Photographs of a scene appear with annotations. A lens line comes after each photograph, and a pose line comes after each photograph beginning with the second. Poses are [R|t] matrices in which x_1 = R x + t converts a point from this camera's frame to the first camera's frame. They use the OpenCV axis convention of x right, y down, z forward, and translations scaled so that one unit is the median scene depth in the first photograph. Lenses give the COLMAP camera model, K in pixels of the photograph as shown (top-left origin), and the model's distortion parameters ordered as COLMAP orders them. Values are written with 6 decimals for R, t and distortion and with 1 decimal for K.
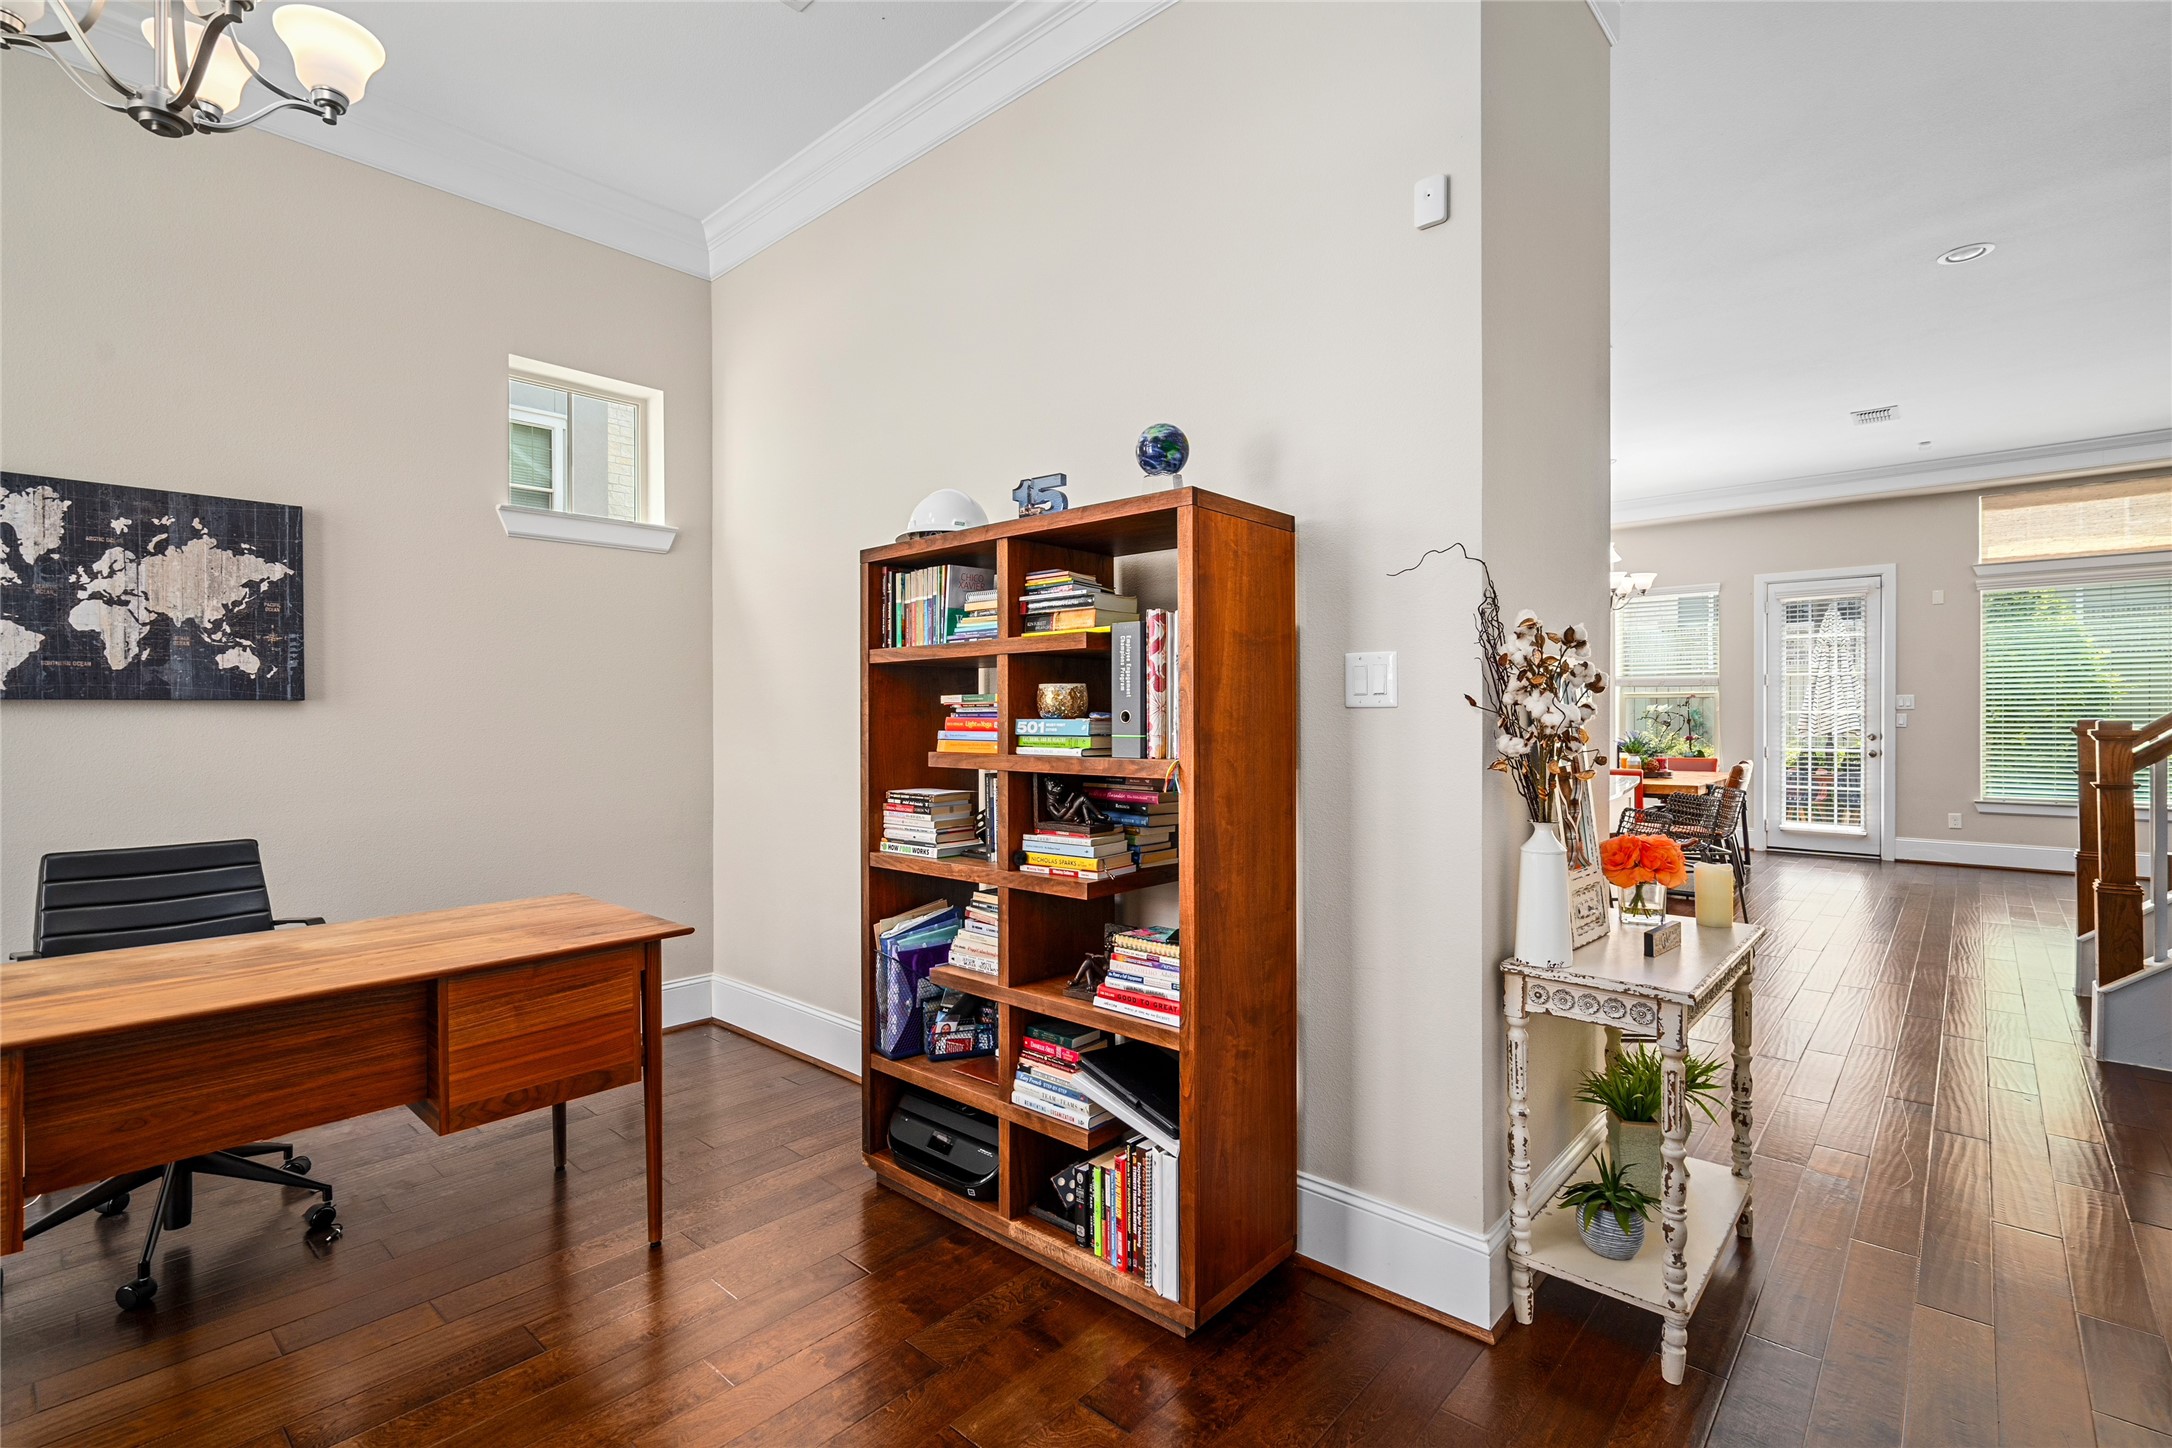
lens RADIAL K [[994.6, 0, 1086.4], [0, 994.6, 717.6], [0, 0, 1]] dist [-0.003083, 0.001855]
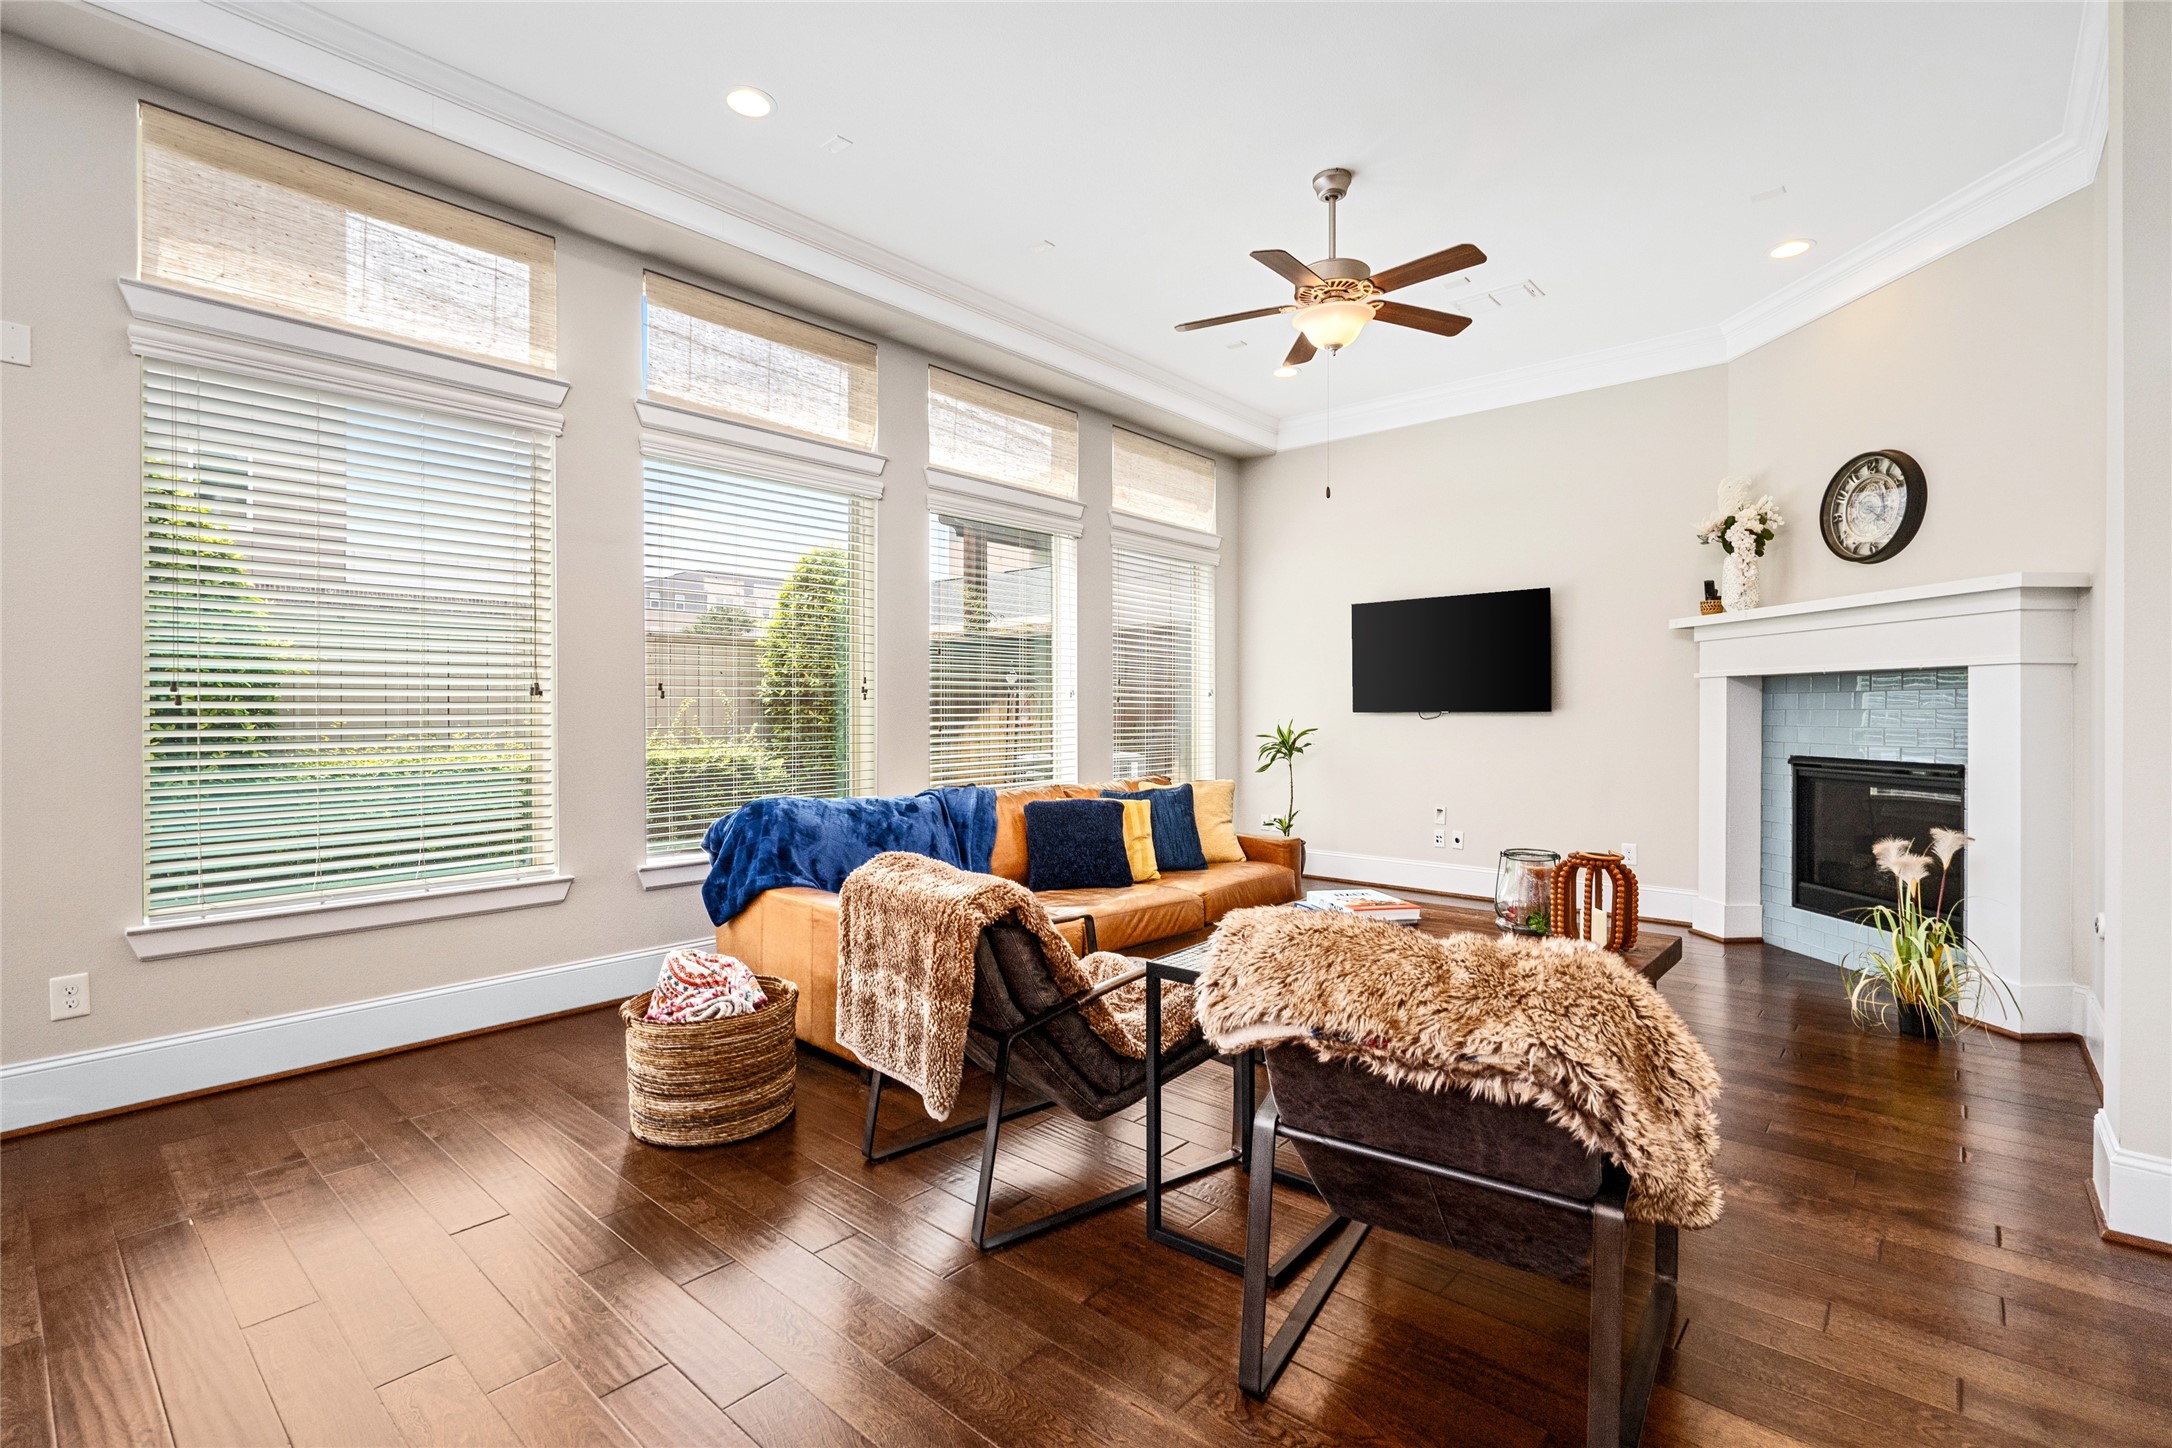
lens RADIAL K [[994.6, 0, 1085.7], [0, 994.6, 719.4], [0, 0, 1]] dist [-0.003083, 0.001855]
pose [[-0.001462, -0.003469, 0.999993, 0.757242], [0.003609, 0.999987, 0.003474, 0.009697], [-0.999992, 0.003614, -0.001449, 0.927890]]
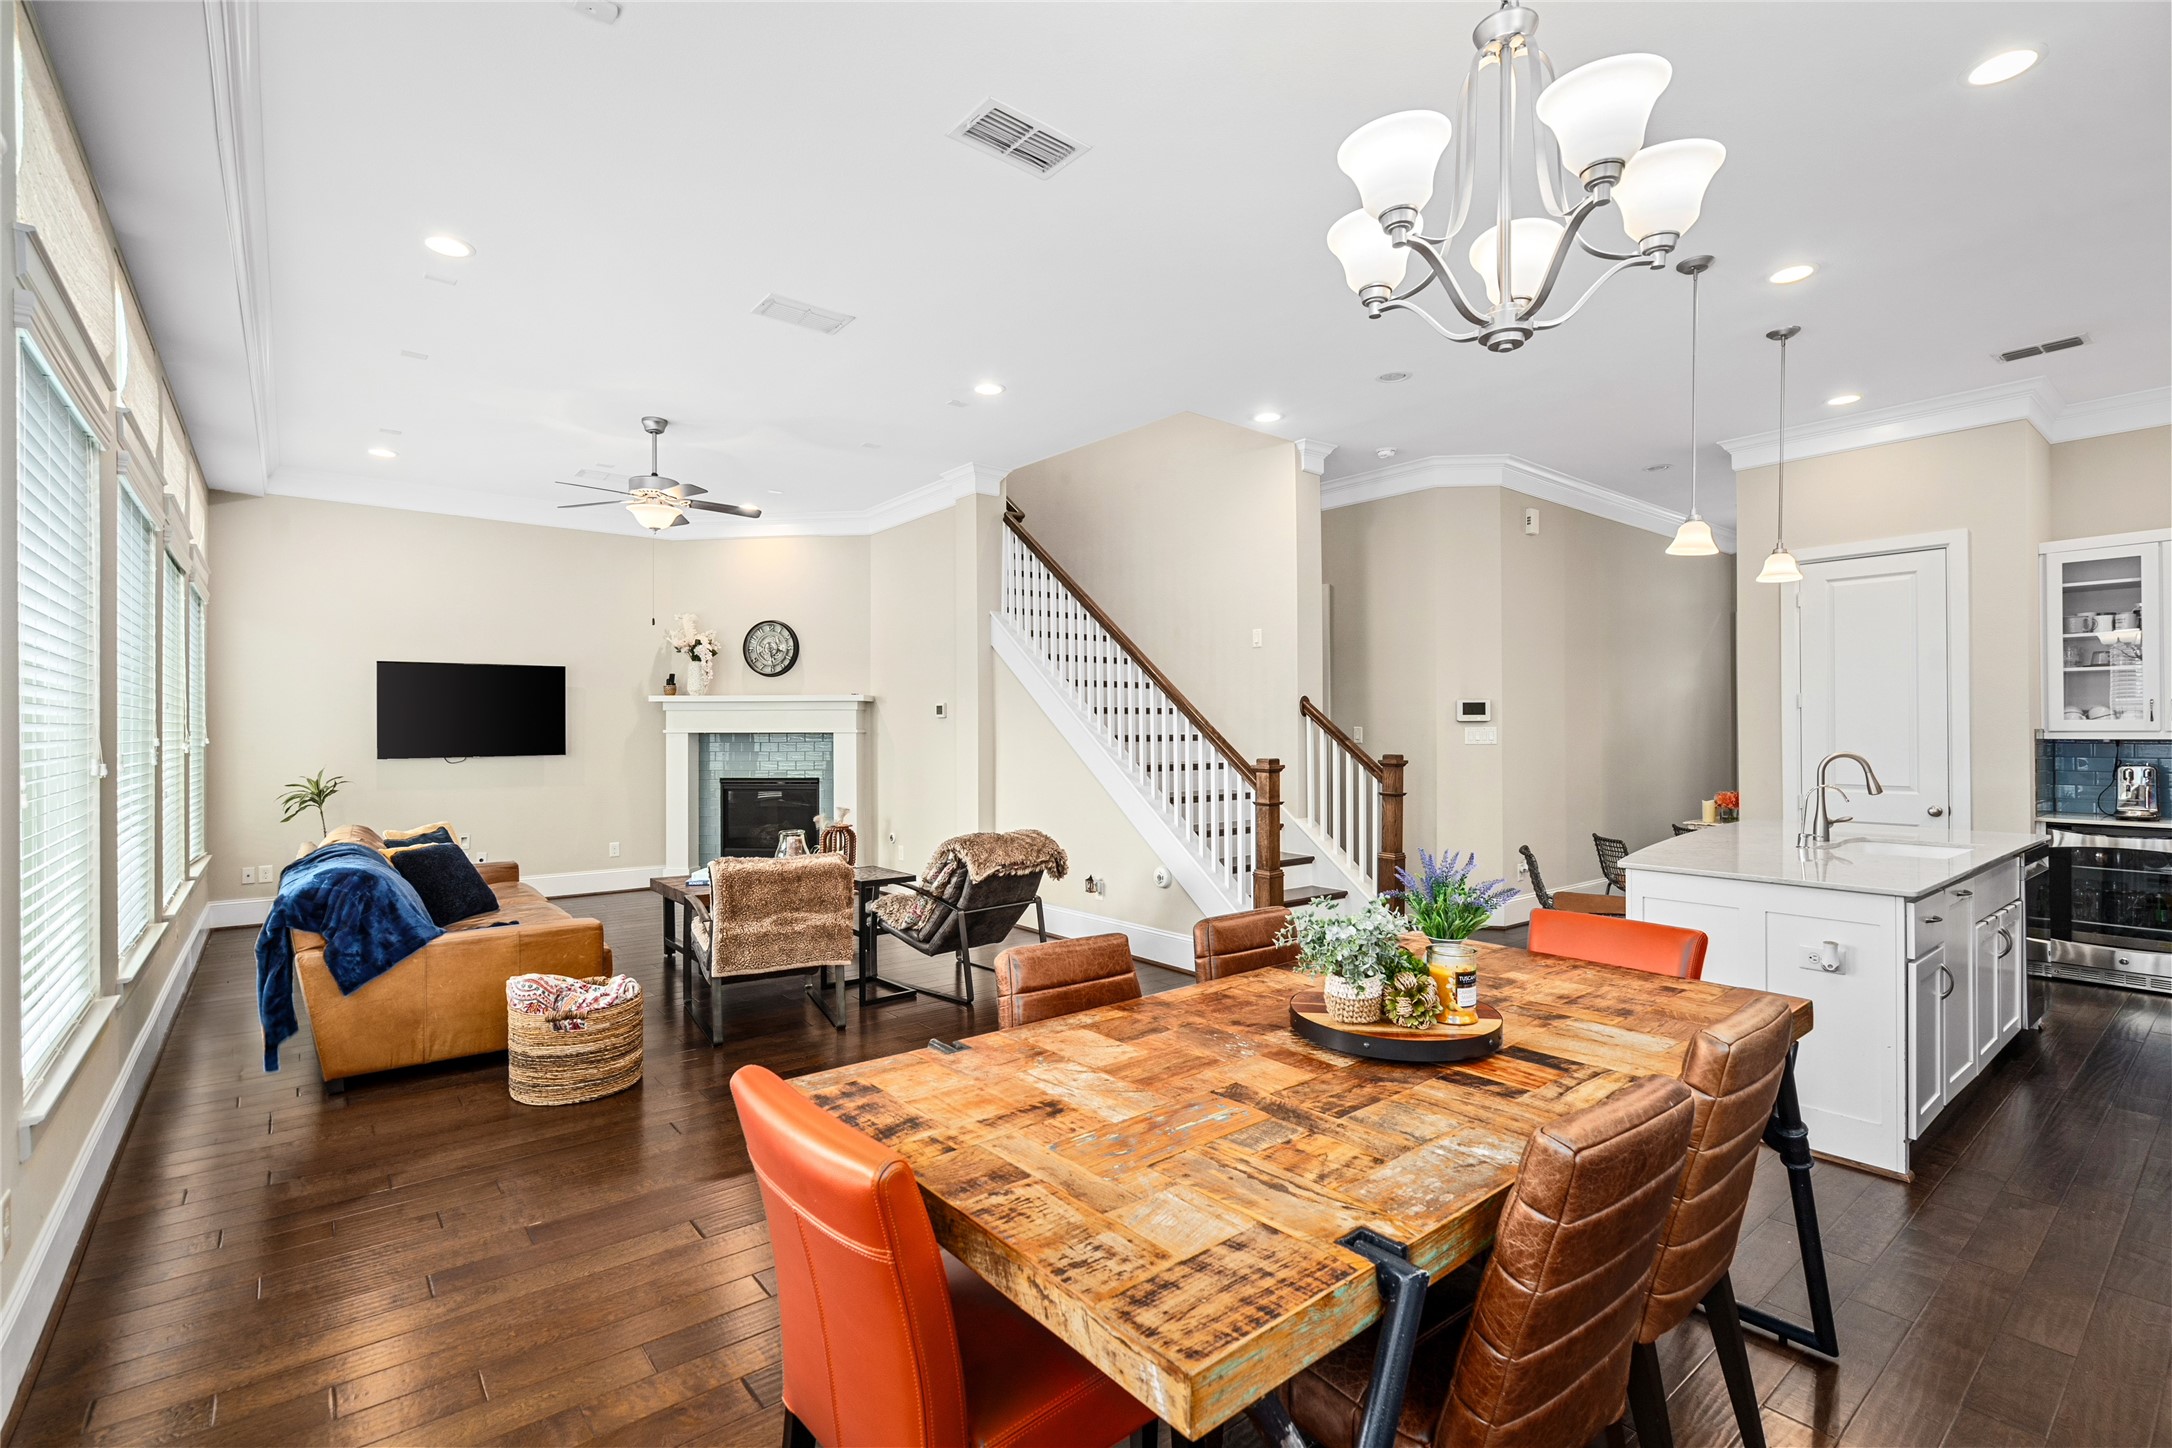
lens RADIAL K [[994.6, 0, 1082.2], [0, 994.6, 724.3], [0, 0, 1]] dist [-0.003083, 0.001855]
pose [[-0.986770, 0.008249, 0.161915, 0.820227], [0.008162, 0.999966, -0.001202, -0.031277], [-0.161920, 0.000135, -0.986804, 1.772258]]
